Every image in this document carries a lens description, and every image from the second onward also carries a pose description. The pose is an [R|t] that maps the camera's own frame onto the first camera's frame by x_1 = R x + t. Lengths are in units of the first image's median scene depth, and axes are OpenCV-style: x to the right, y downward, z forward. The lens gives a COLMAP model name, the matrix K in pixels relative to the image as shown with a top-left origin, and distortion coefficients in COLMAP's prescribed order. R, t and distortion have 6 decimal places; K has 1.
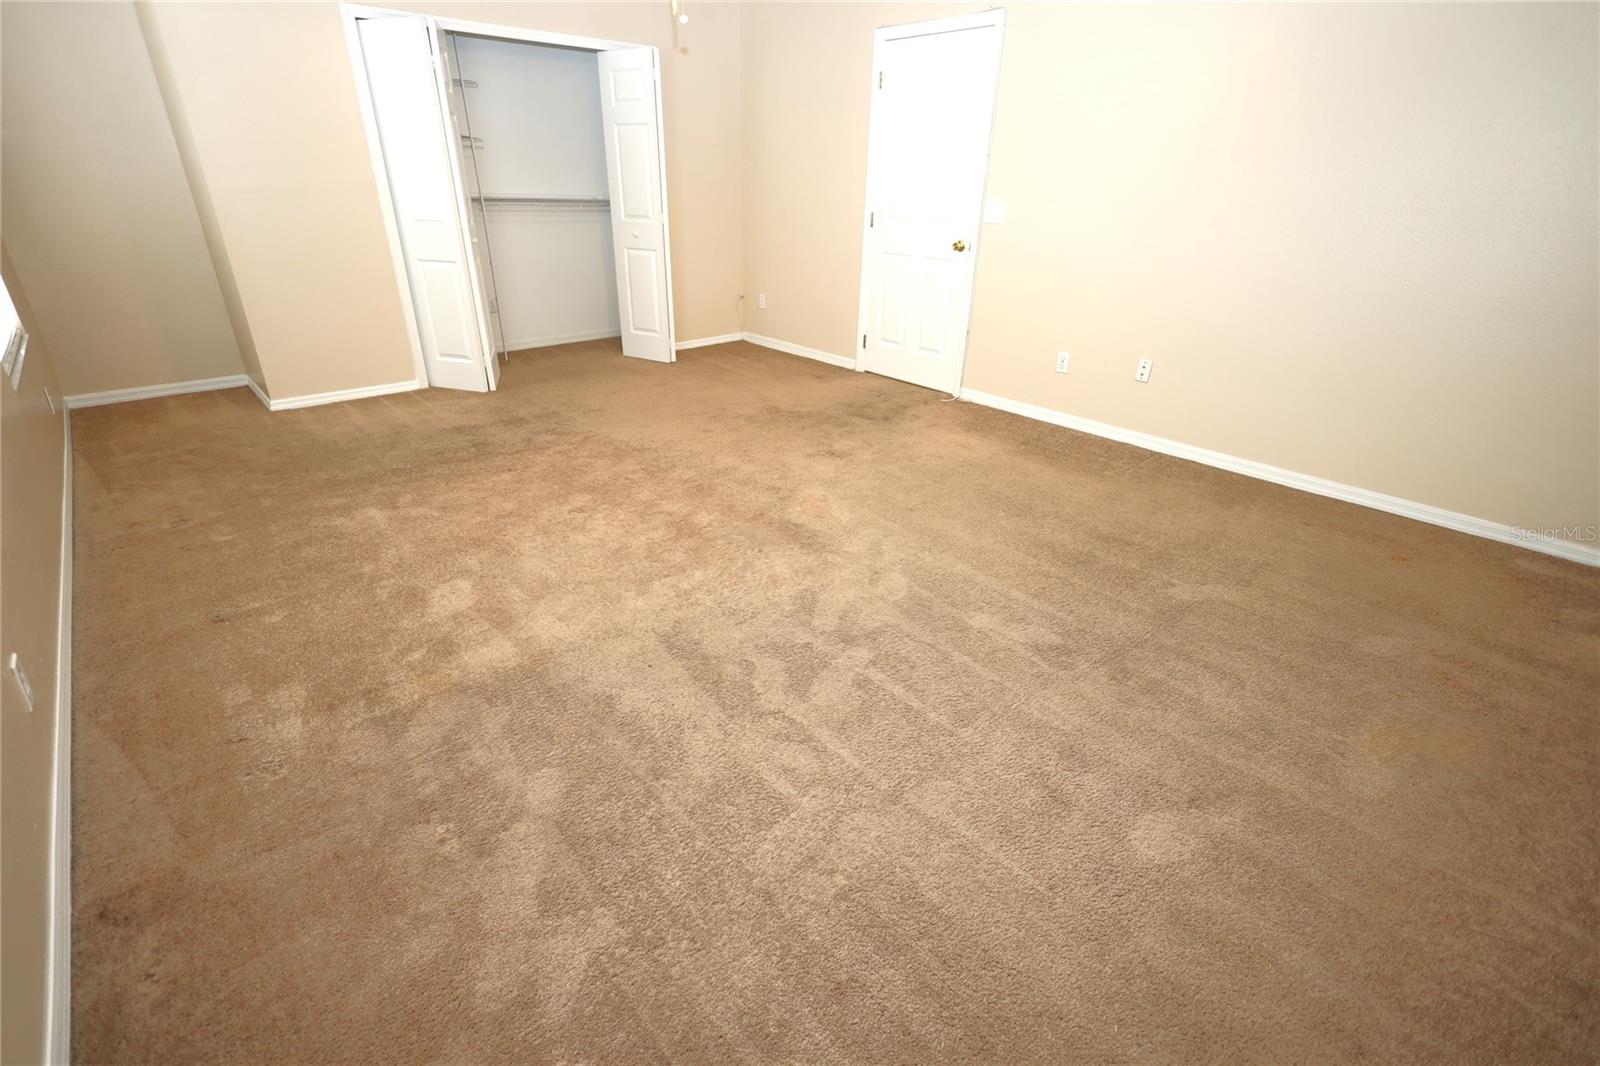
lens RADIAL K [[734.6, 0, 799.3], [0, 734.6, 526.7], [0, 0, 1]] dist [0.014092, 0.000249]
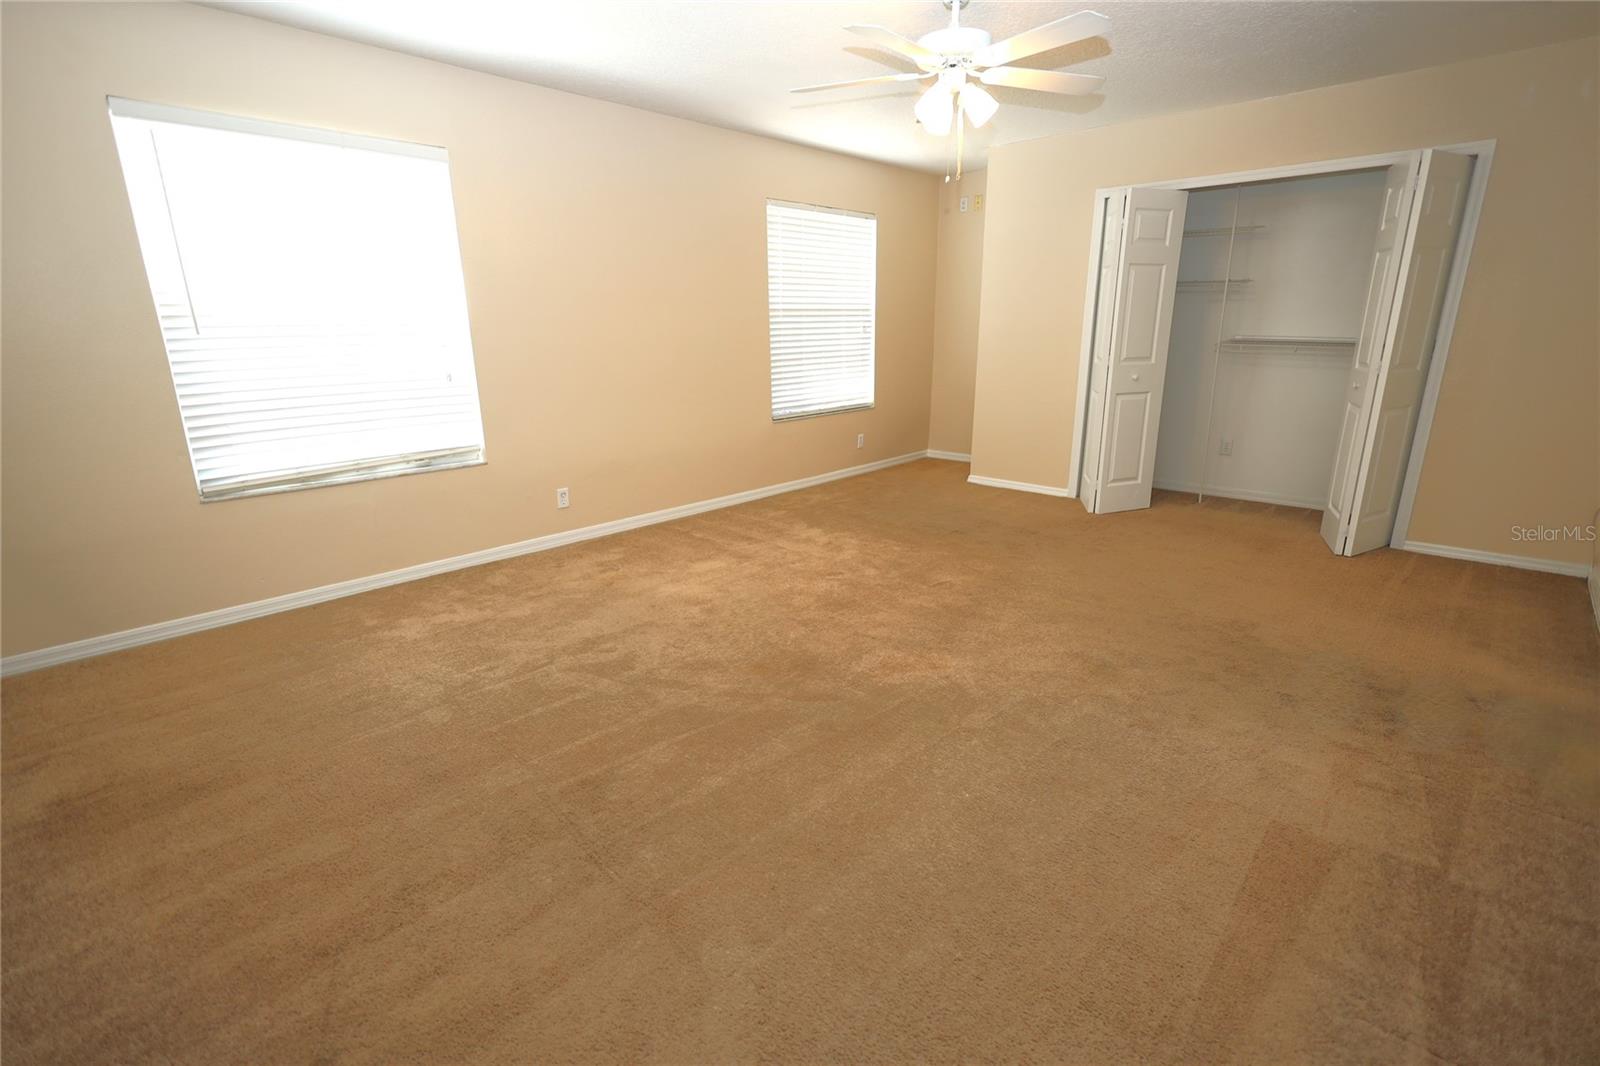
lens RADIAL K [[734.6, 0, 799.3], [0, 734.6, 526.7], [0, 0, 1]] dist [0.014092, 0.000249]
pose [[0.087584, 0.251885, -0.963786, 1.161275], [-0.416692, 0.888056, 0.194226, -0.408991], [0.904819, 0.384591, 0.182738, 0.917960]]
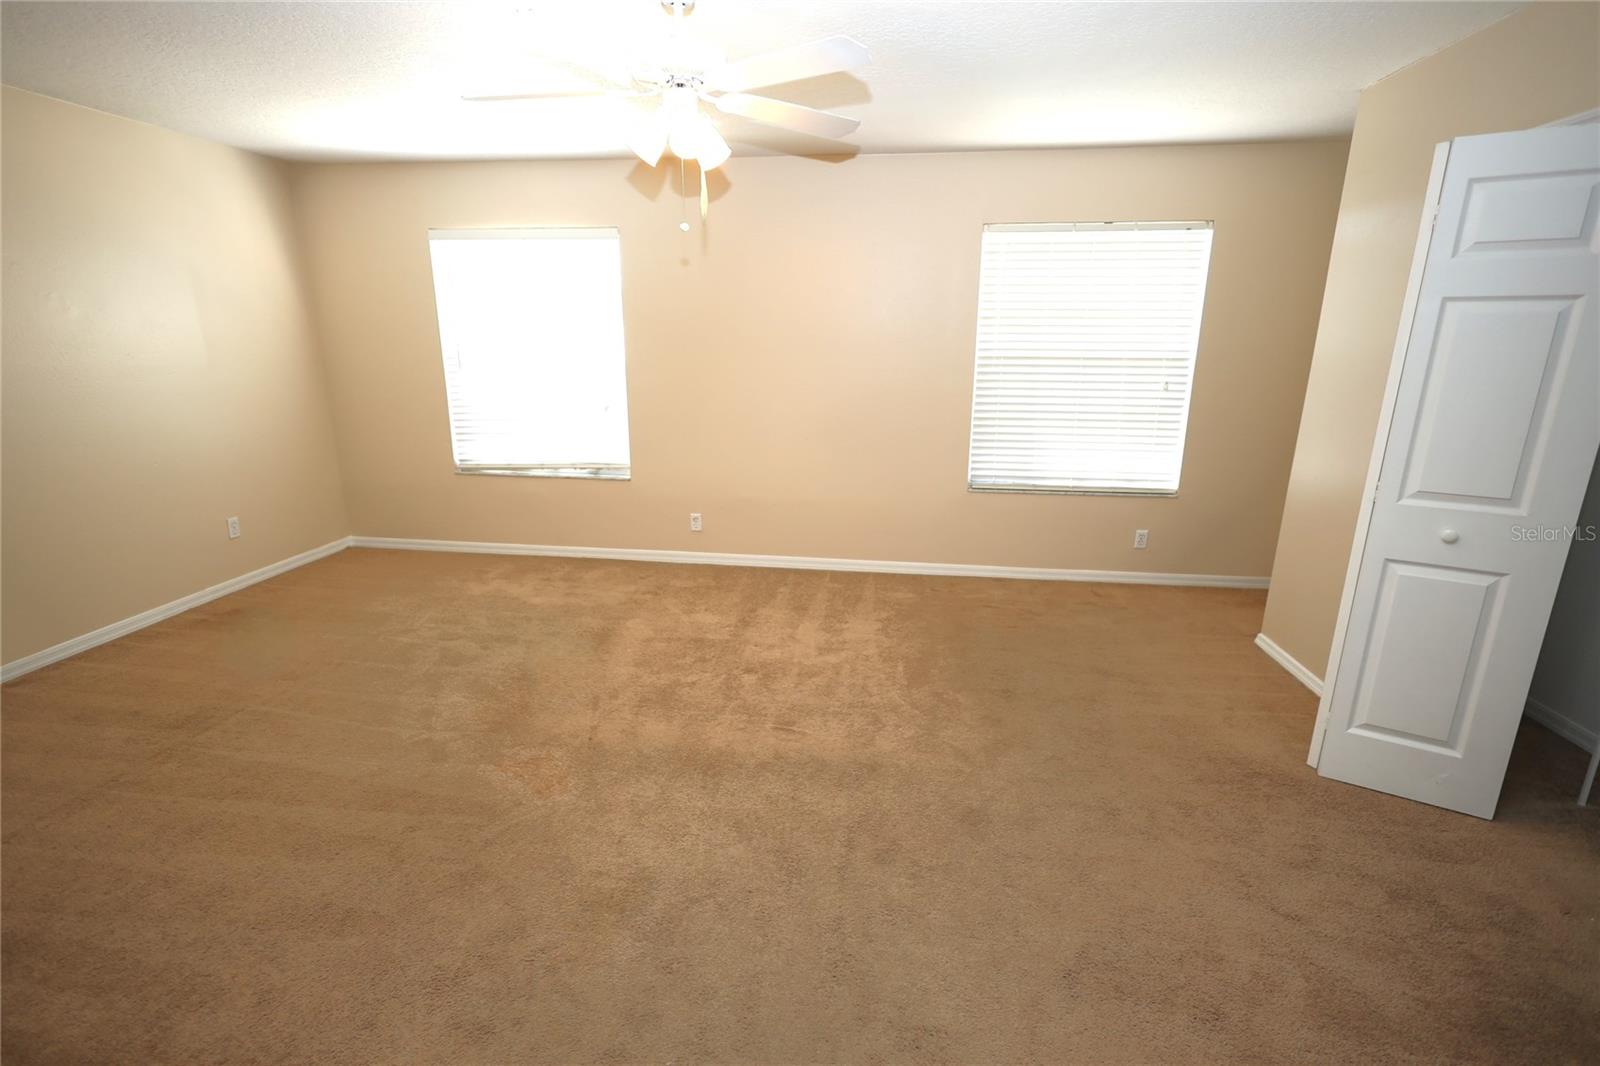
lens RADIAL K [[744.6, 0, 800.0], [0, 744.6, 533.0], [0, 0, 1]] dist [0.003752, 0.000314]
pose [[-0.749779, 0.150955, -0.644239, 0.418618], [-0.301670, 0.788572, 0.535864, -1.058275], [0.588920, 0.596127, -0.545716, 2.038490]]
